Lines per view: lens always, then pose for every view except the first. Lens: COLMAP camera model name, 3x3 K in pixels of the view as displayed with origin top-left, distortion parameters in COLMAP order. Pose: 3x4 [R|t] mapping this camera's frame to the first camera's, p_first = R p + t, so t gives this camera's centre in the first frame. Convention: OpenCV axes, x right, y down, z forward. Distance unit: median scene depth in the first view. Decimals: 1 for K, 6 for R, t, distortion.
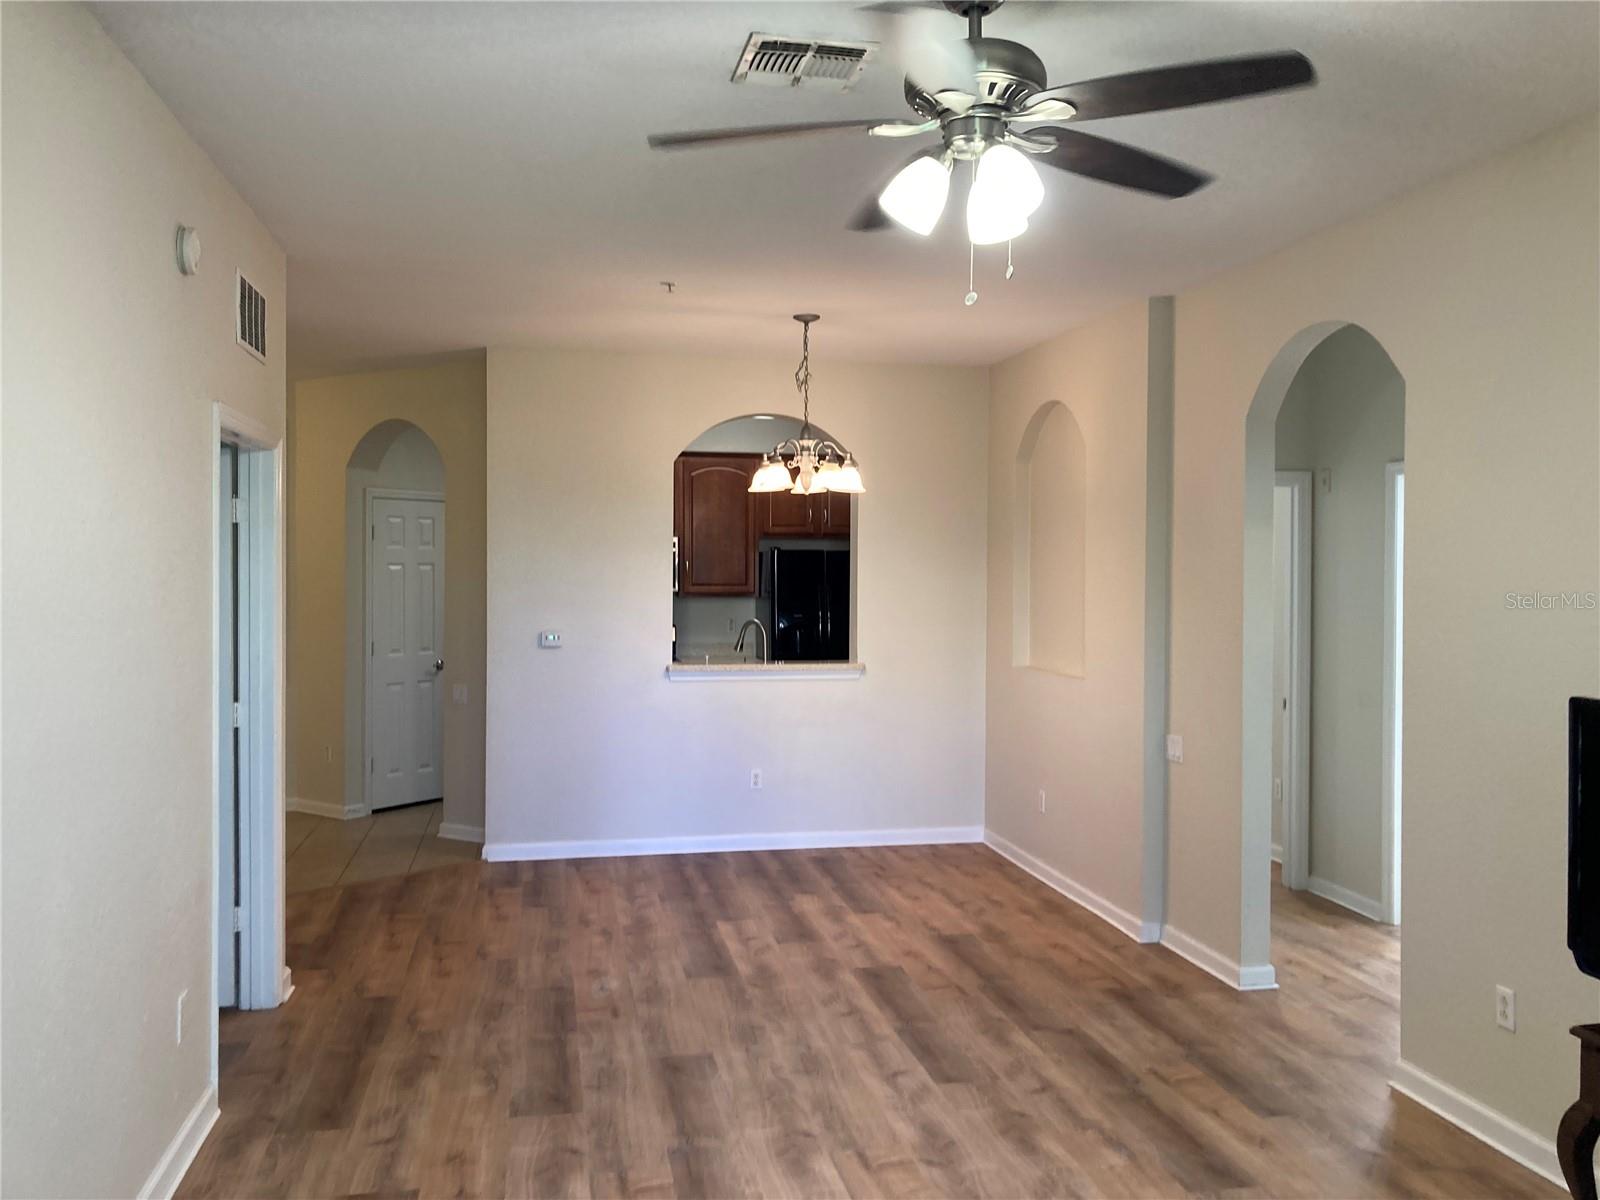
lens RADIAL K [[1326.3, 0, 800.3], [0, 1326.3, 595.1], [0, 0, 1]] dist [0.010999, 0.001409]
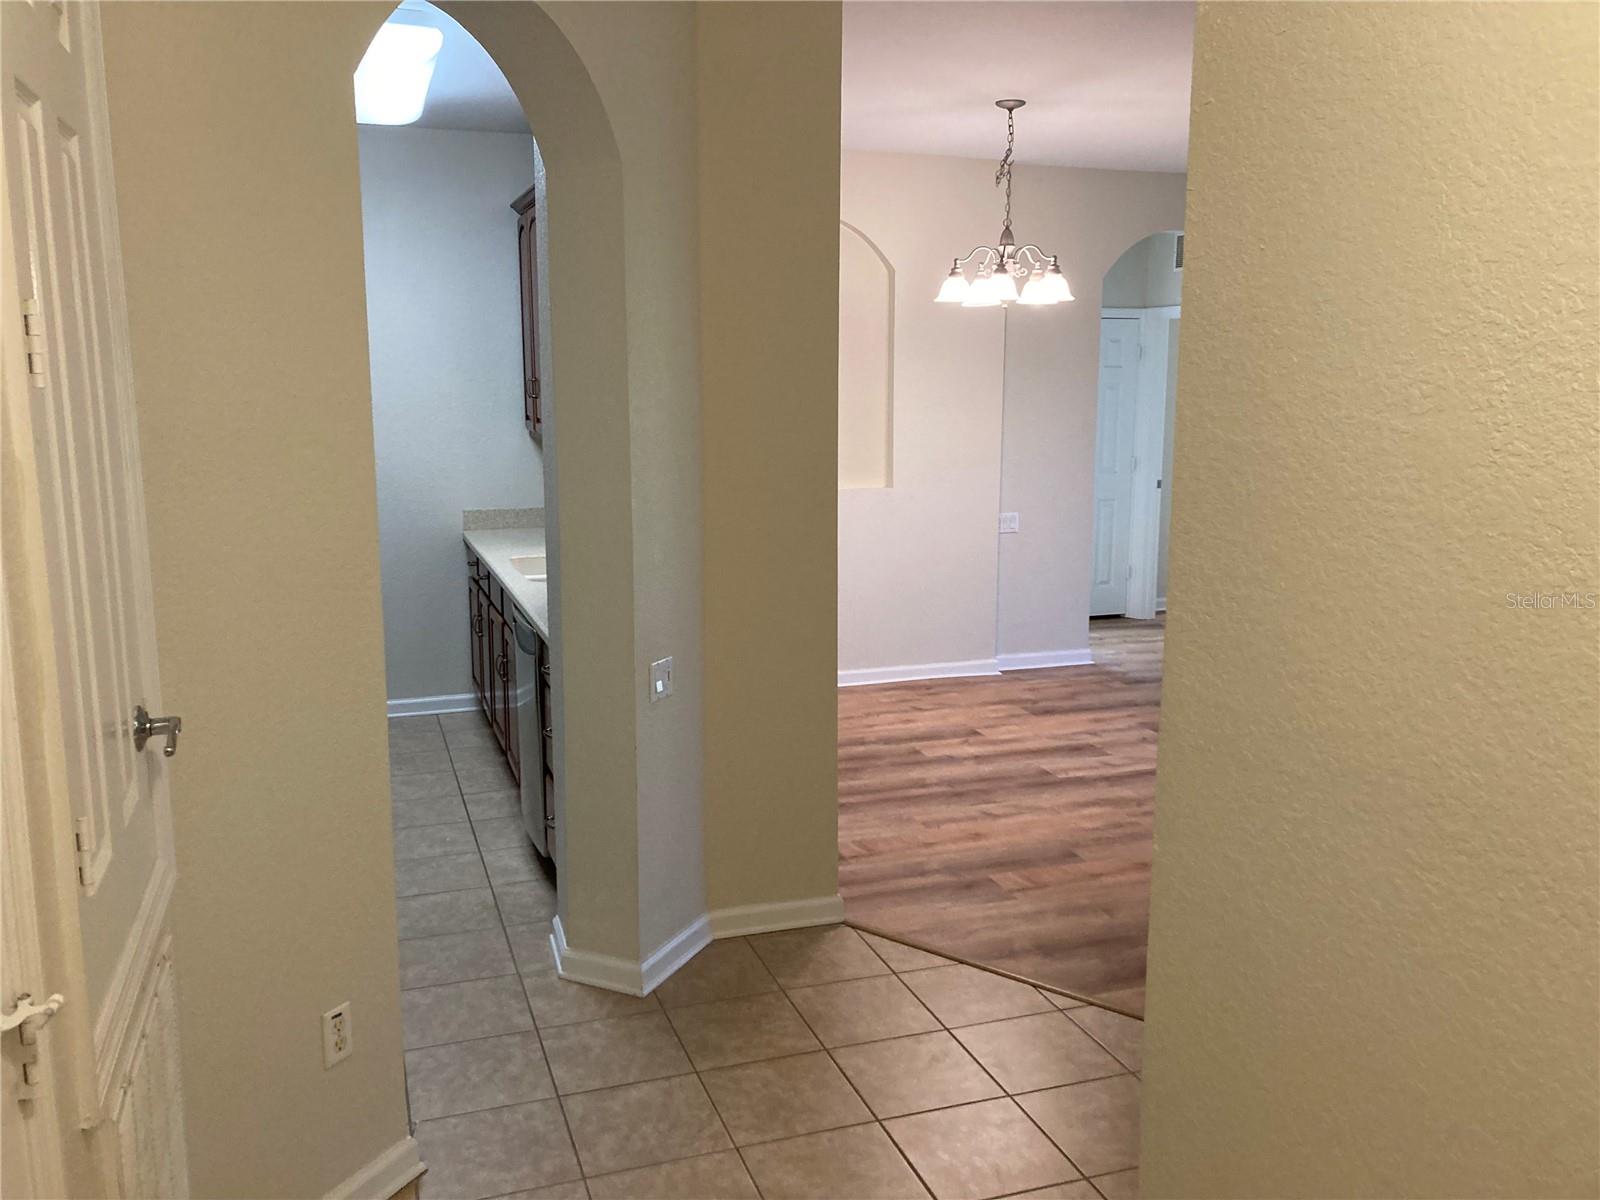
lens RADIAL K [[1326.3, 0, 798.7], [0, 1326.3, 599.2], [0, 0, 1]] dist [0.010999, 0.001409]
pose [[-0.131730, -0.187404, 0.973410, -0.947736], [0.013031, 0.981555, 0.190736, -0.057677], [-0.991200, 0.037810, -0.126858, 1.334078]]
